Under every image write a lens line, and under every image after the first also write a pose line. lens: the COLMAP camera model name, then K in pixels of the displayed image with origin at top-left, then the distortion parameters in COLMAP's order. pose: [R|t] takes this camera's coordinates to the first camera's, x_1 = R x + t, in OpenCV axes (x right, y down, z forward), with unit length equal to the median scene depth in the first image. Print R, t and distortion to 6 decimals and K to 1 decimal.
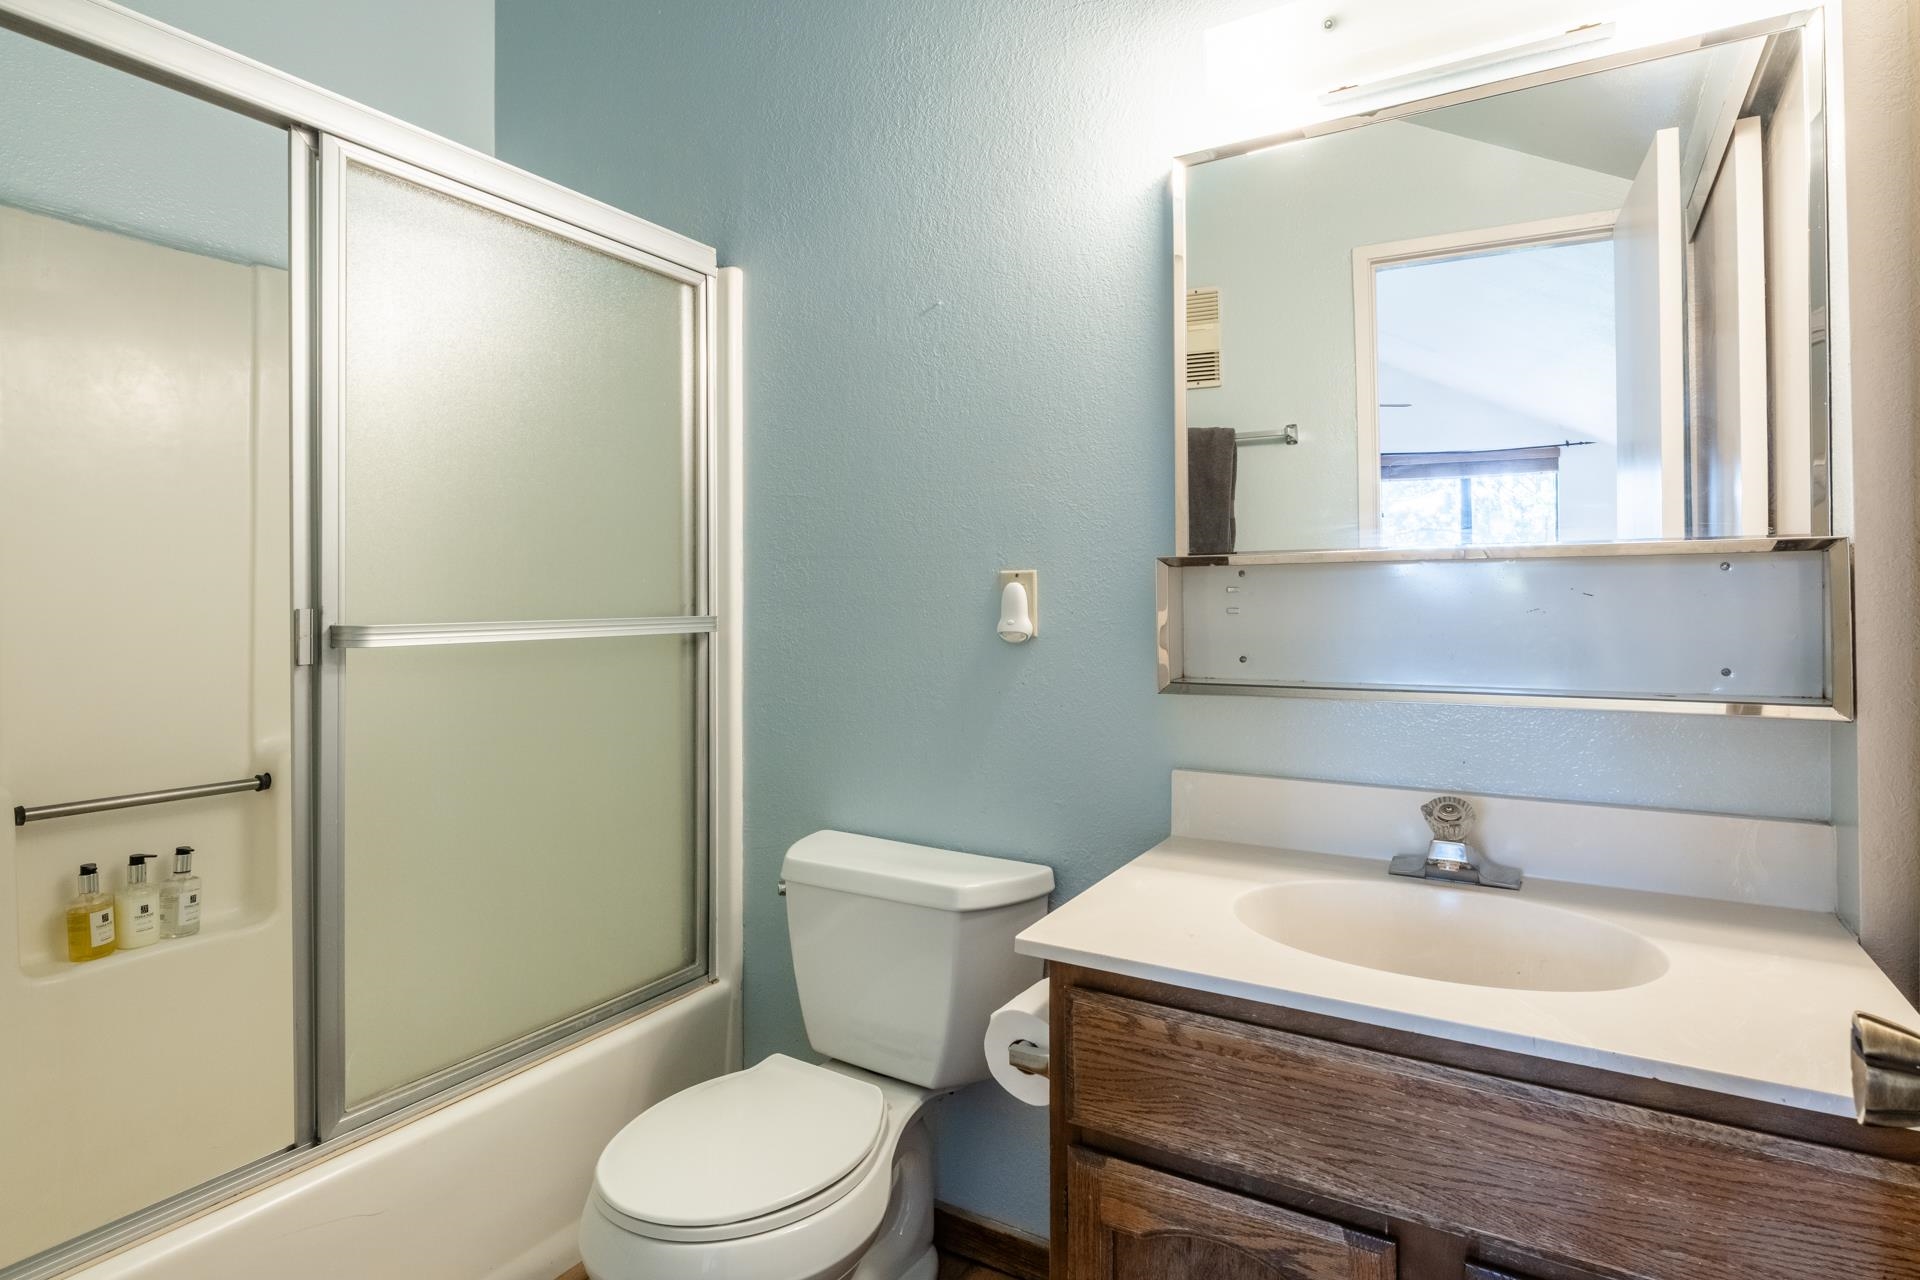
lens RADIAL K [[1012.2, 0, 938.1], [0, 1012.2, 592.0], [0, 0, 1]] dist [0.001571, -0.001111]
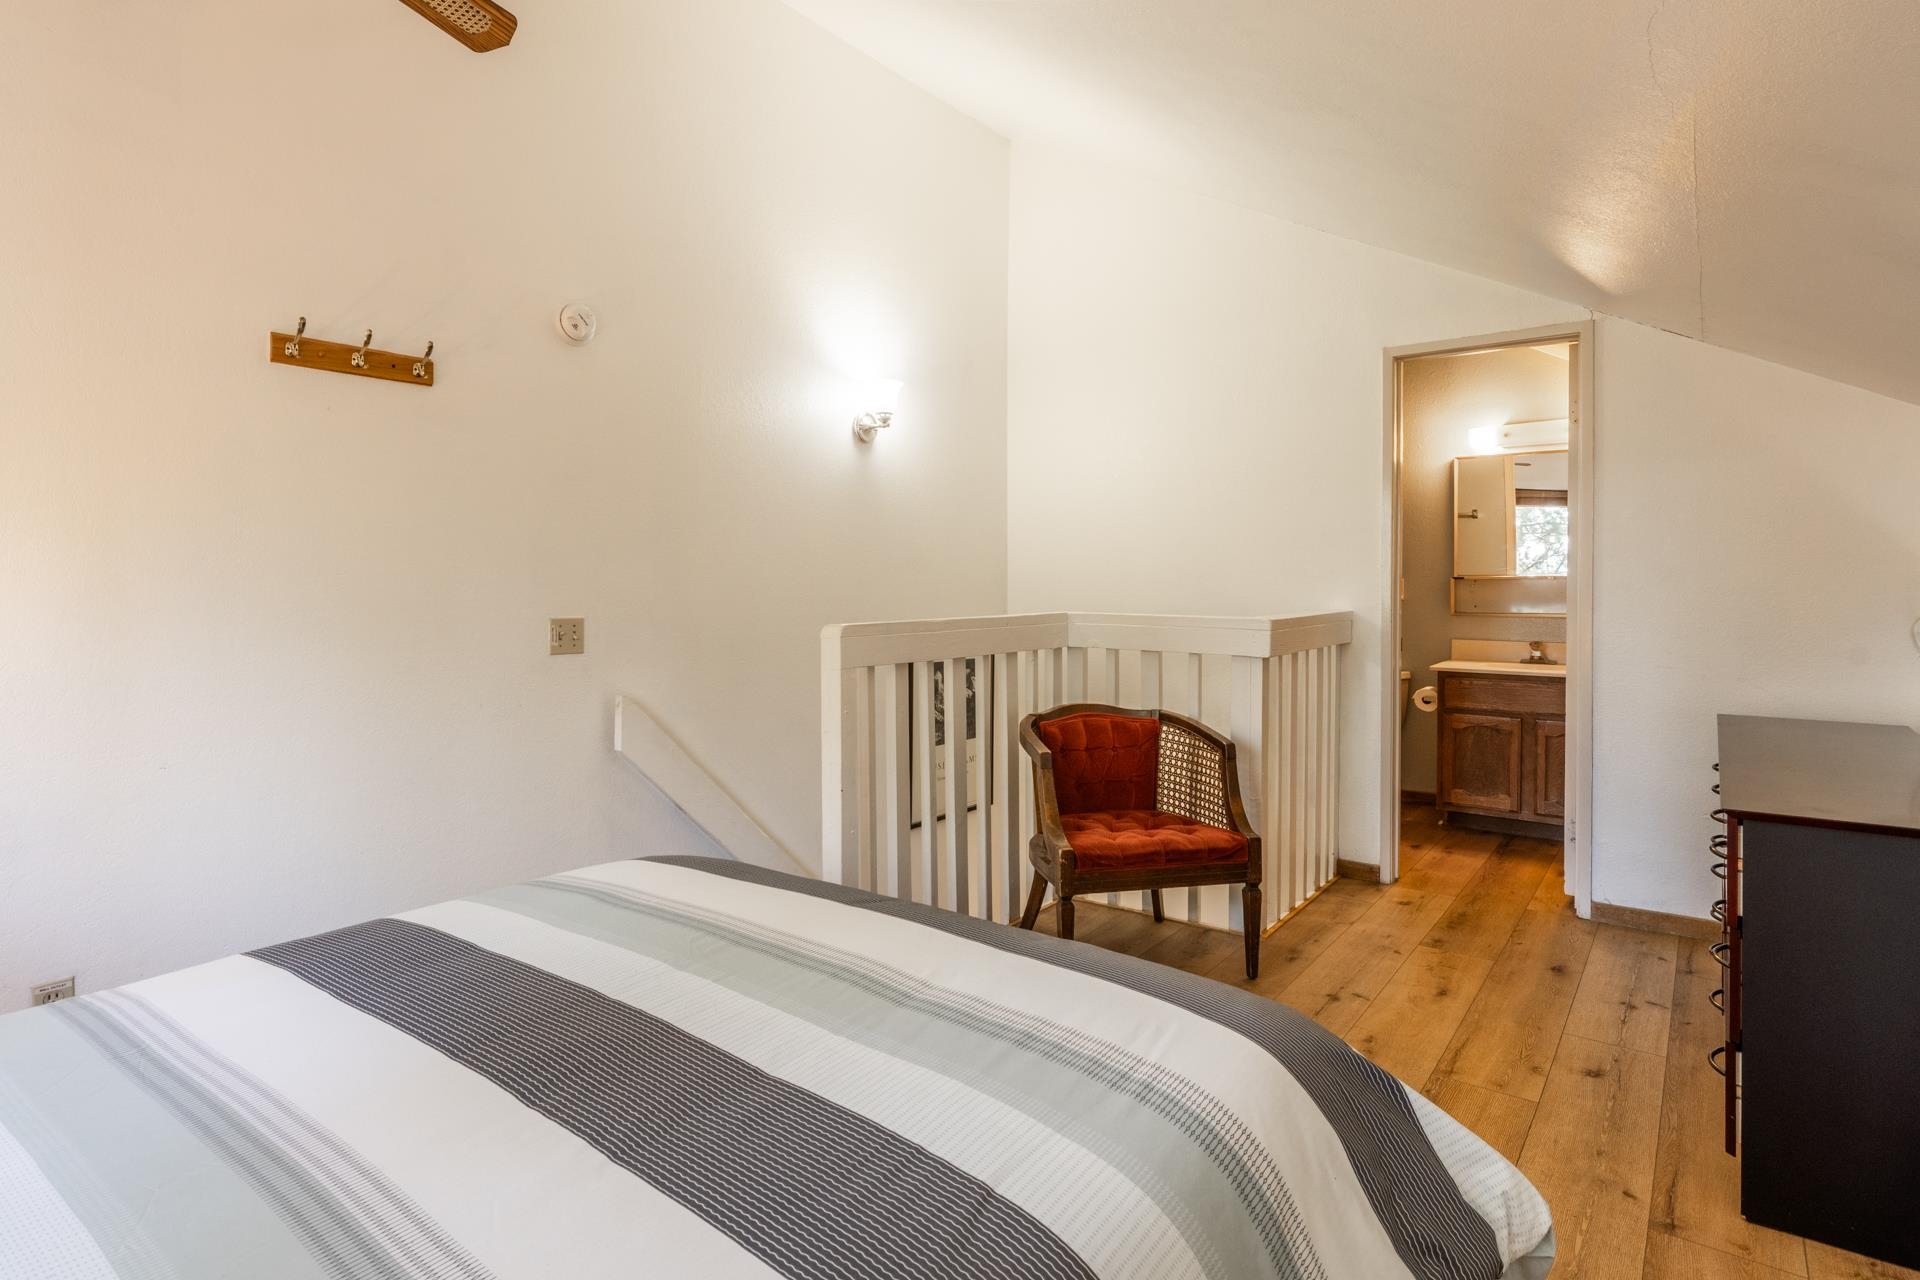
lens RADIAL K [[1012.2, 0, 938.1], [0, 1012.2, 592.0], [0, 0, 1]] dist [0.001571, -0.001111]
pose [[0.995036, 0.001070, -0.099507, -1.357918], [0.000663, 0.999849, 0.017377, -0.047777], [0.099510, -0.017357, 0.994885, -3.010842]]
